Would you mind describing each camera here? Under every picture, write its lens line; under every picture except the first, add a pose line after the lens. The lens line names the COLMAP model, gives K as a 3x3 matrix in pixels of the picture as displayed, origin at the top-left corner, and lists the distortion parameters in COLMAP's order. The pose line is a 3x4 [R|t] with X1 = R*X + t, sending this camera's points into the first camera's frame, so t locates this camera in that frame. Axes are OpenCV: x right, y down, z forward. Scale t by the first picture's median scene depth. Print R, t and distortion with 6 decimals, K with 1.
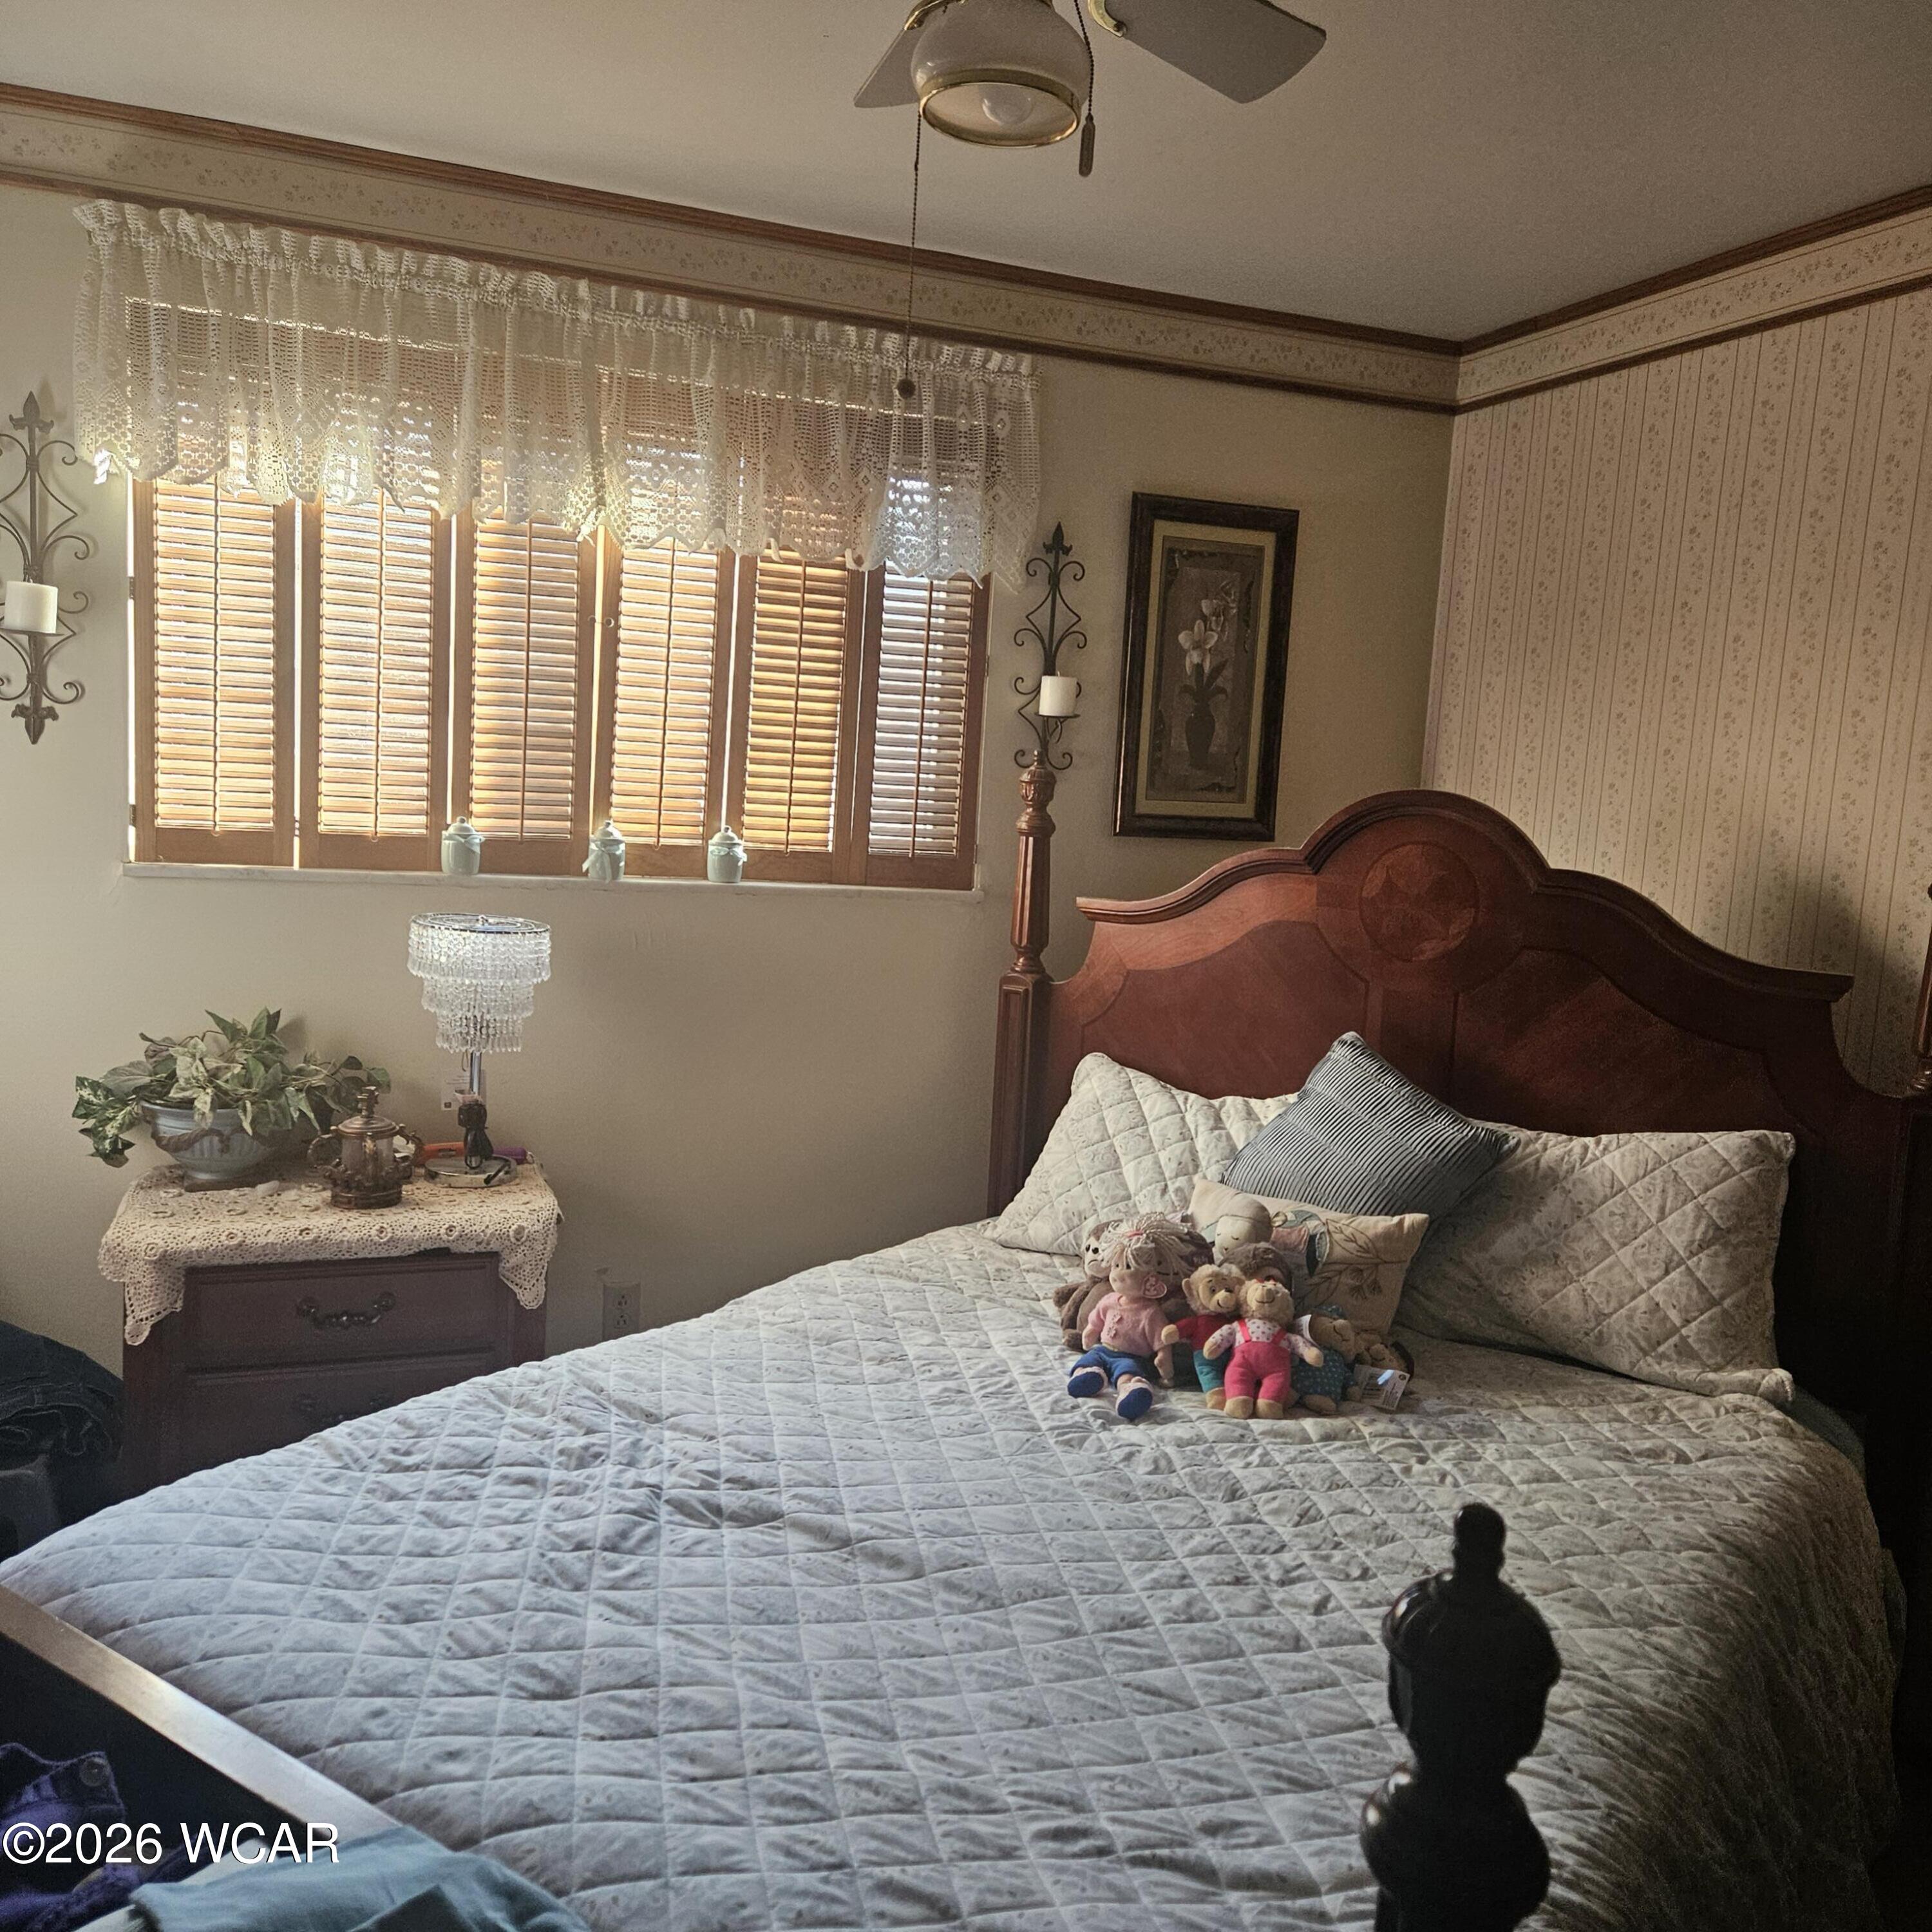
lens RADIAL K [[1682.0, 0, 973.9], [0, 1682.0, 957.8], [0, 0, 1]] dist [0.092932, -0.096292]
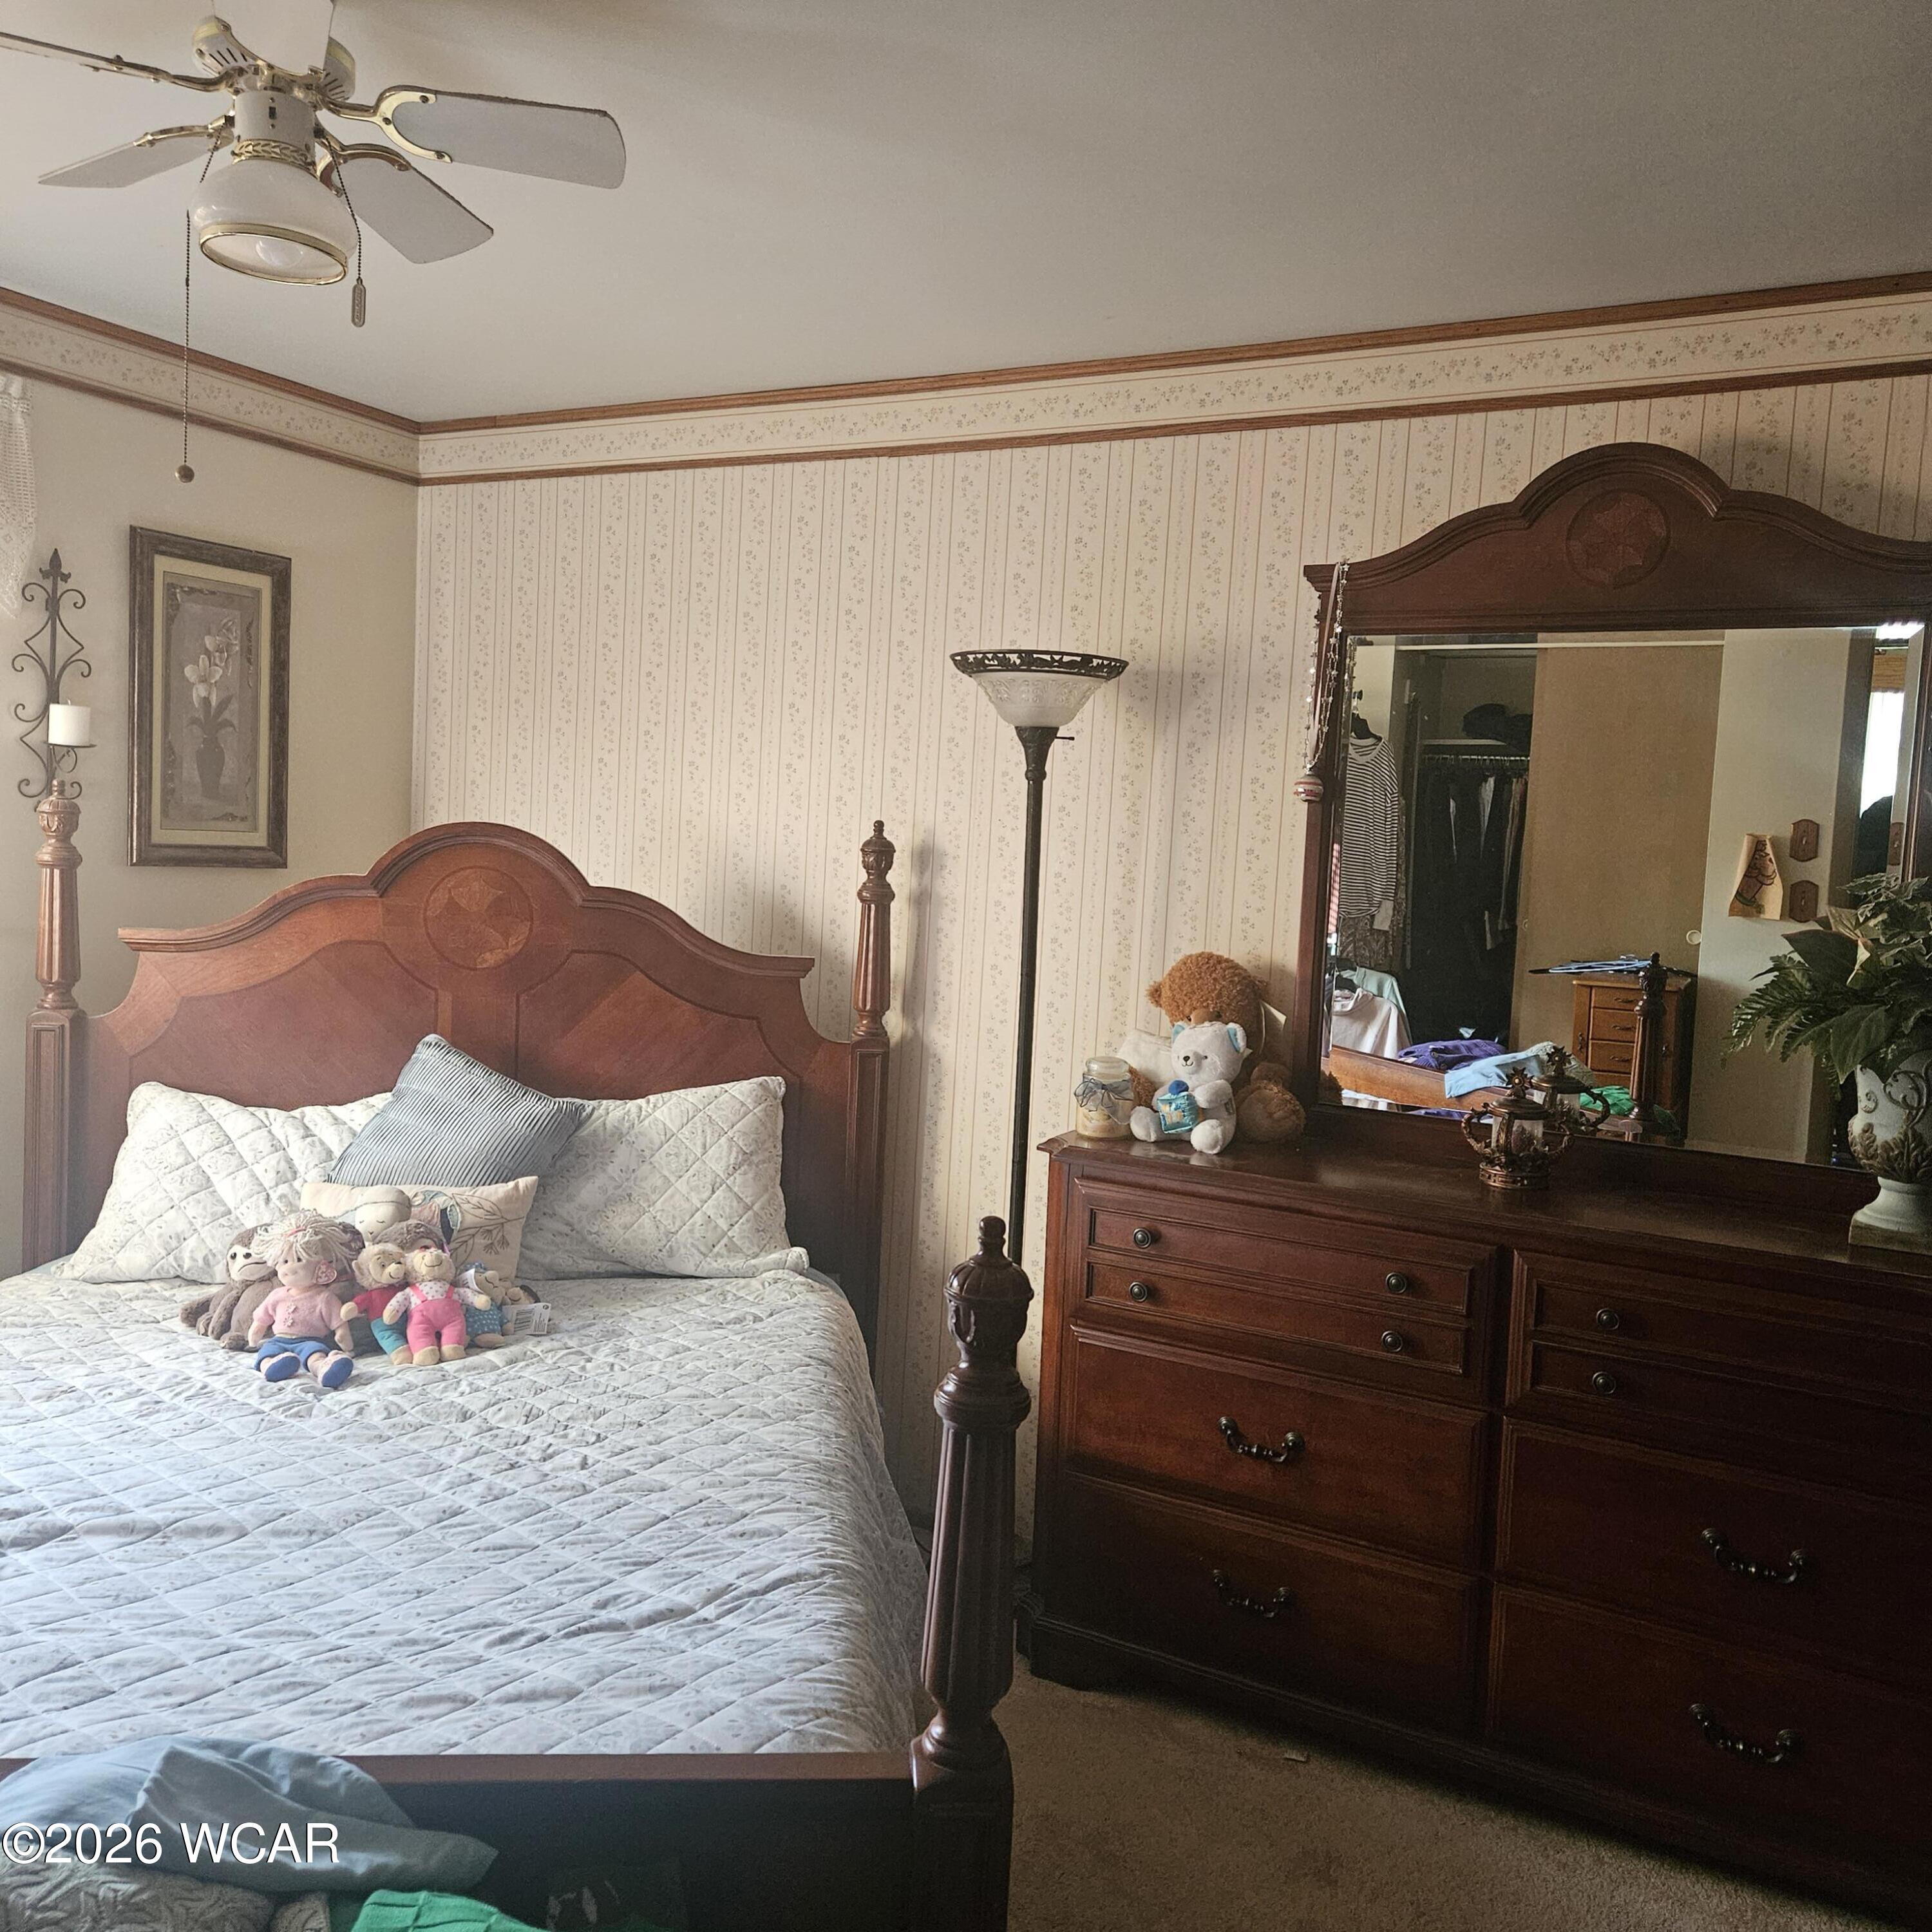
lens RADIAL K [[1682.7, 0, 966.0], [0, 1682.7, 966.0], [0, 0, 1]] dist [0.078734, -0.108146]
pose [[0.769789, -0.060470, 0.635427, -0.259188], [0.064667, 0.997769, 0.016611, 0.002521], [-0.635014, 0.028305, 0.771982, -0.127640]]
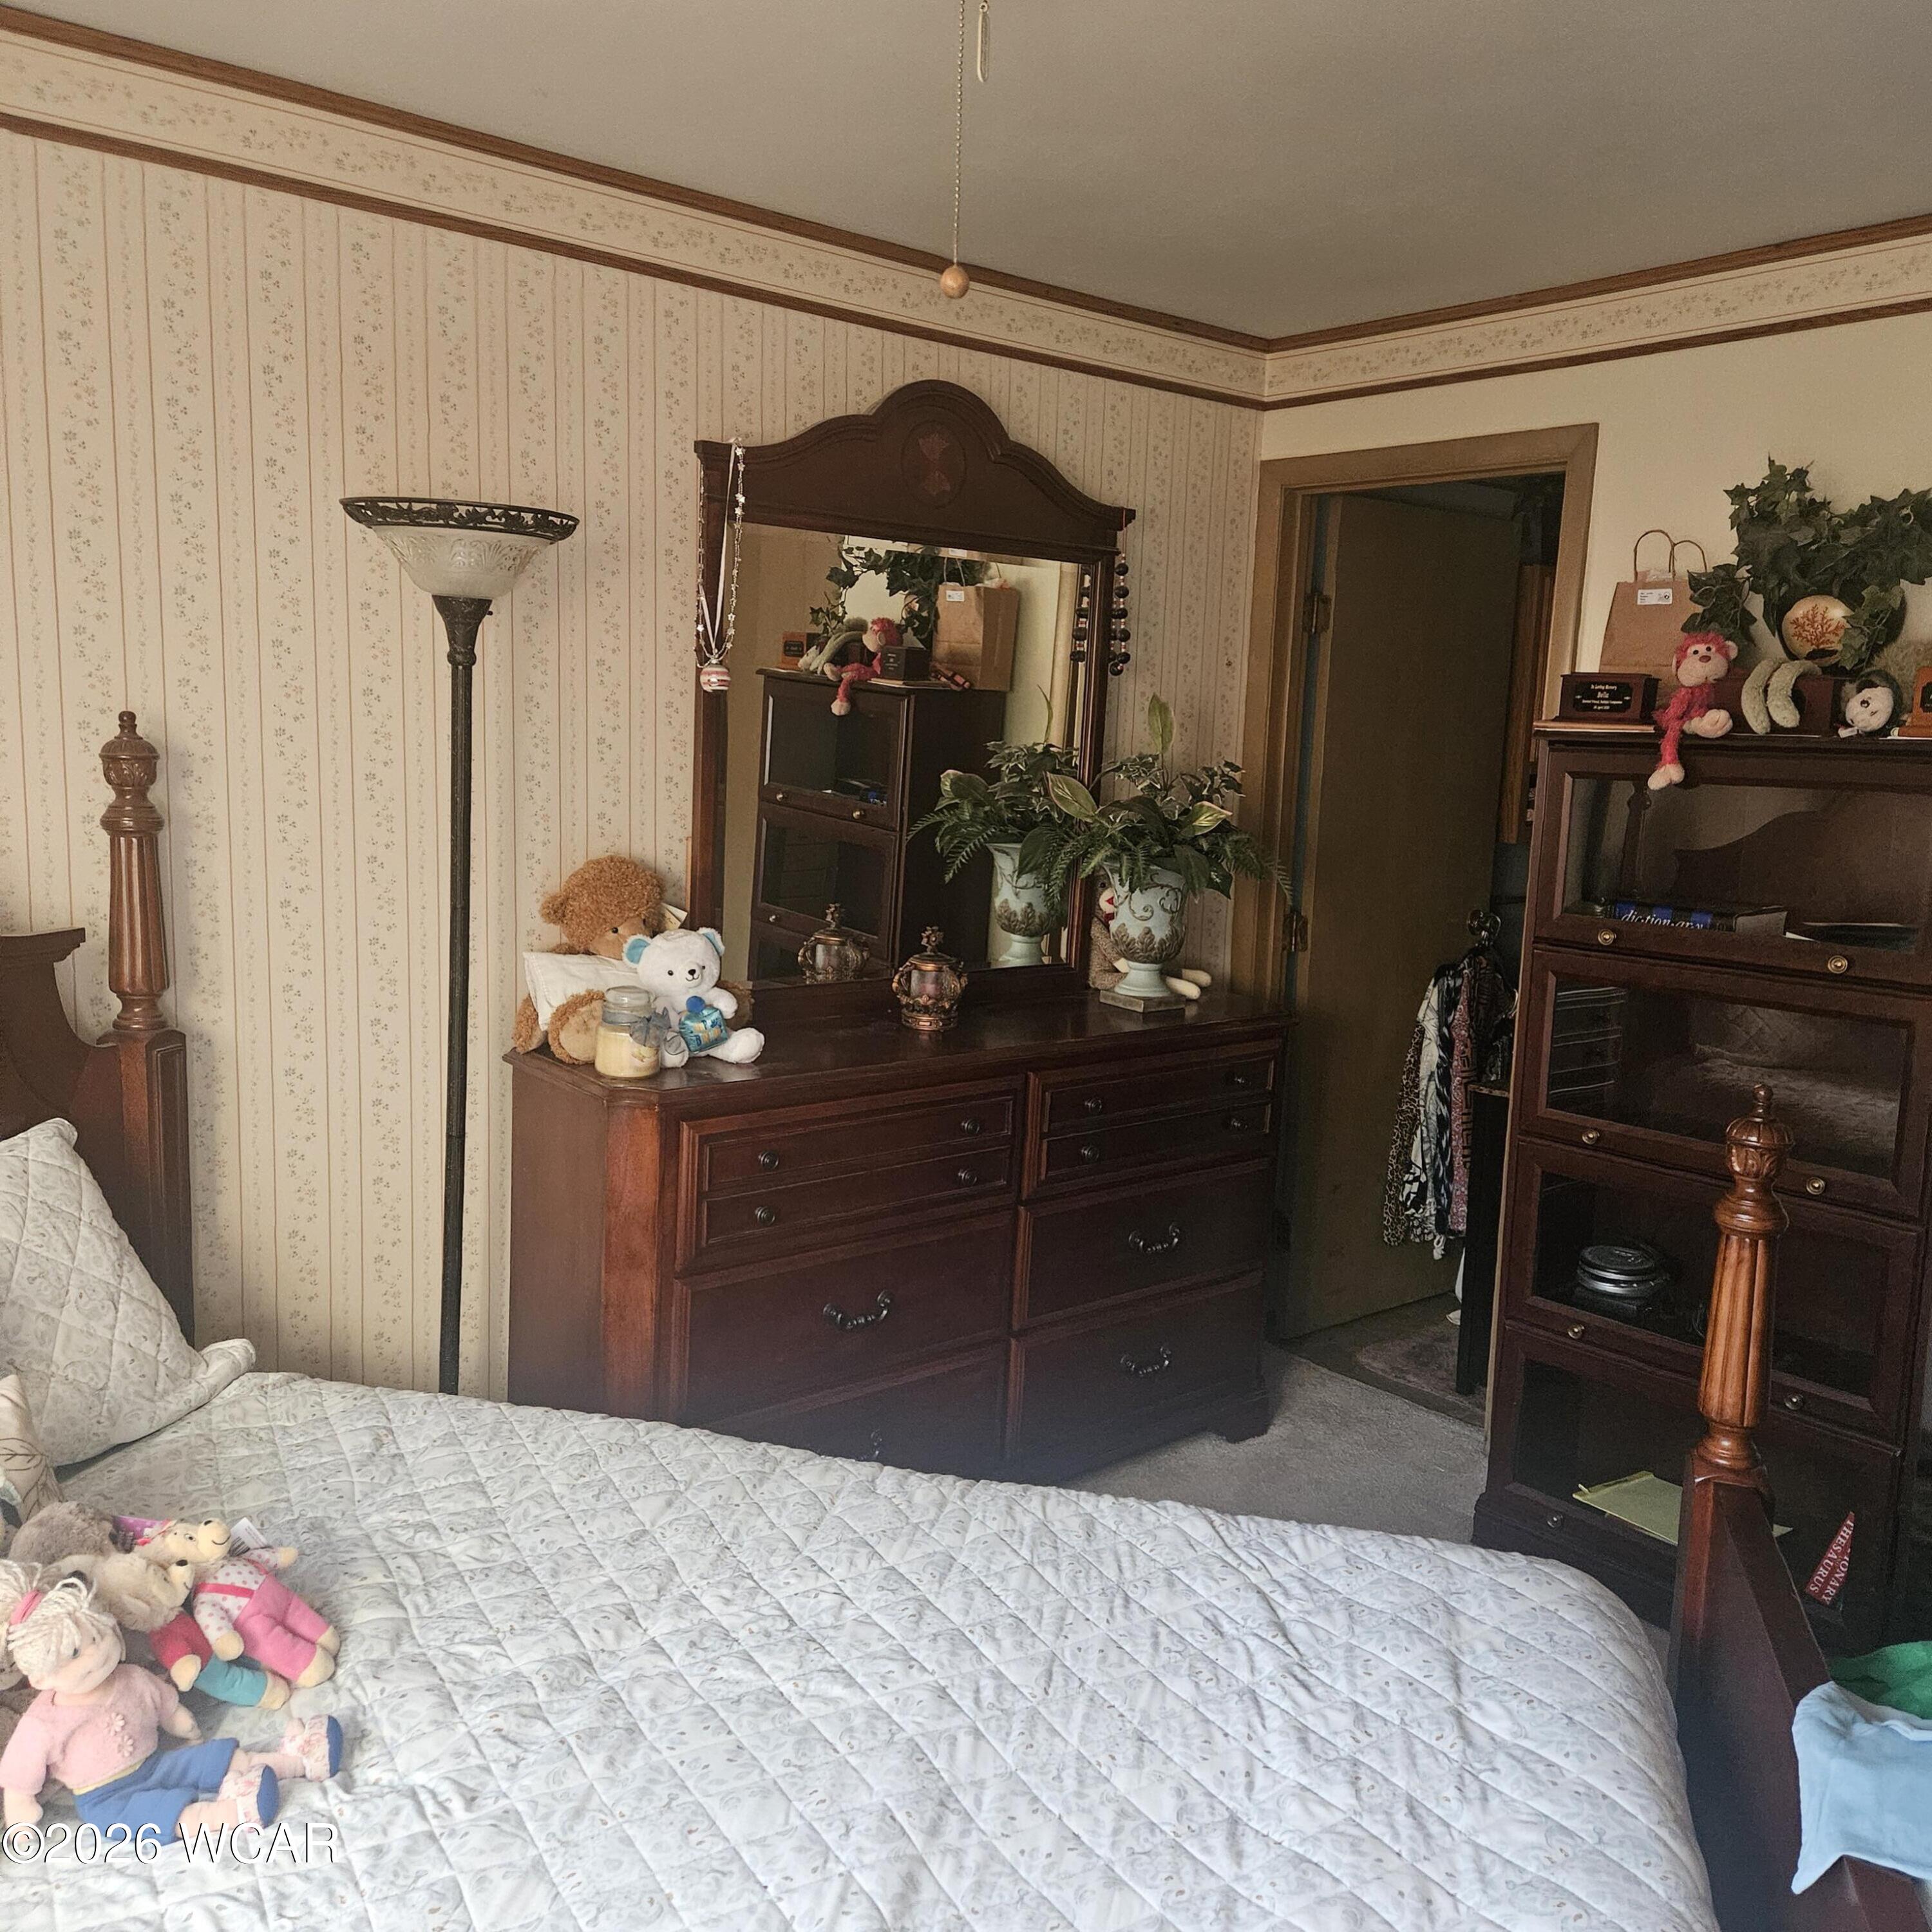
lens RADIAL K [[1756.7, 0, 966.0], [0, 1756.7, 966.0], [0, 0, 1]] dist [0.103388, -0.127446]
pose [[-0.335247, -0.201621, 0.920303, -0.519575], [0.053831, 0.971137, 0.232367, -0.164814], [-0.940591, 0.127442, -0.314718, 0.865307]]
